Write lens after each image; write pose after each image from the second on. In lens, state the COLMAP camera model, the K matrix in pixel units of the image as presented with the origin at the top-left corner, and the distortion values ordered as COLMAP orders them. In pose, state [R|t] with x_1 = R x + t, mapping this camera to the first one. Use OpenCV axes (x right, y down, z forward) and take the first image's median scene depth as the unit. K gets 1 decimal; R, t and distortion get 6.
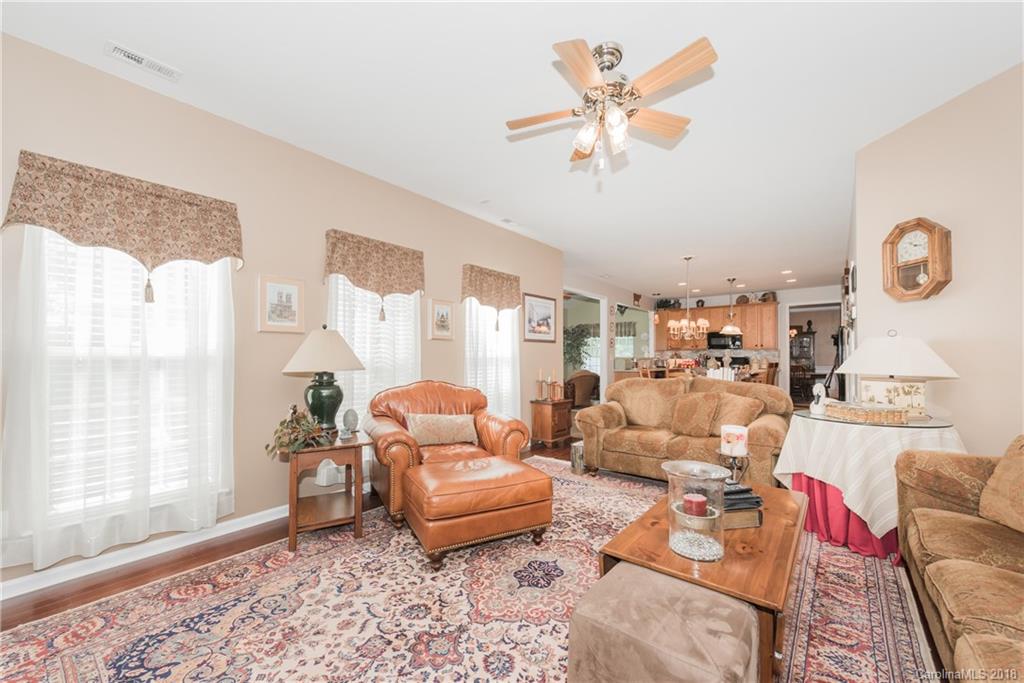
lens RADIAL K [[404.6, 0, 511.8], [0, 404.6, 347.1], [0, 0, 1]] dist [0.011137, -0.000272]
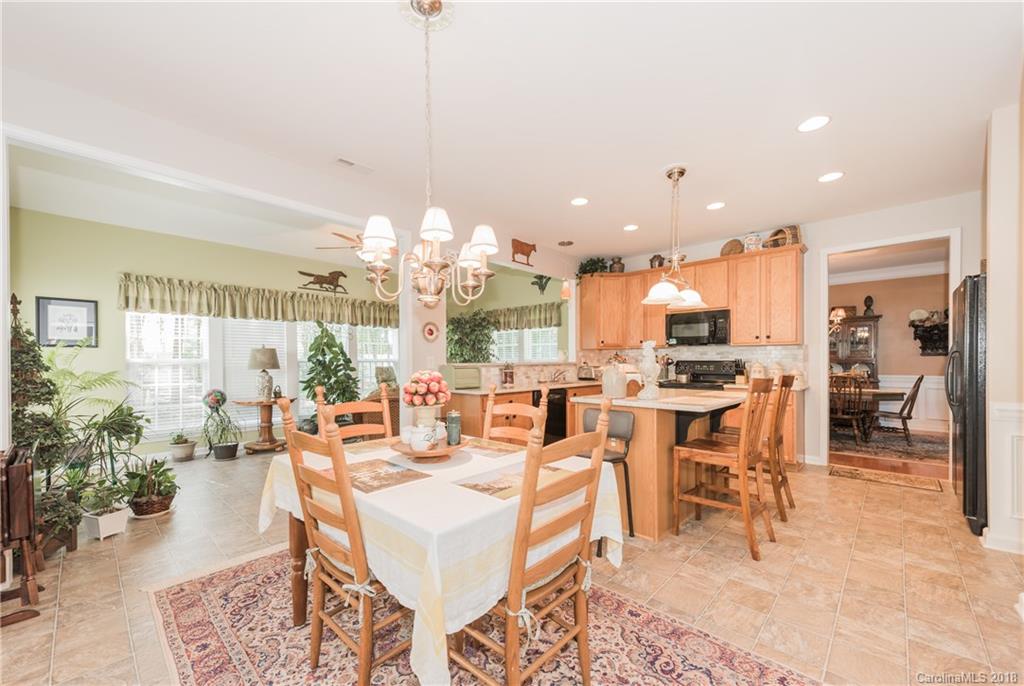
lens RADIAL K [[404.6, 0, 512.8], [0, 404.6, 361.2], [0, 0, 1]] dist [0.011137, -0.000272]
pose [[0.997124, -0.003559, -0.075710, 0.312093], [0.005659, 0.999605, 0.027541, 0.008913], [0.075582, -0.027891, 0.996749, 0.440314]]
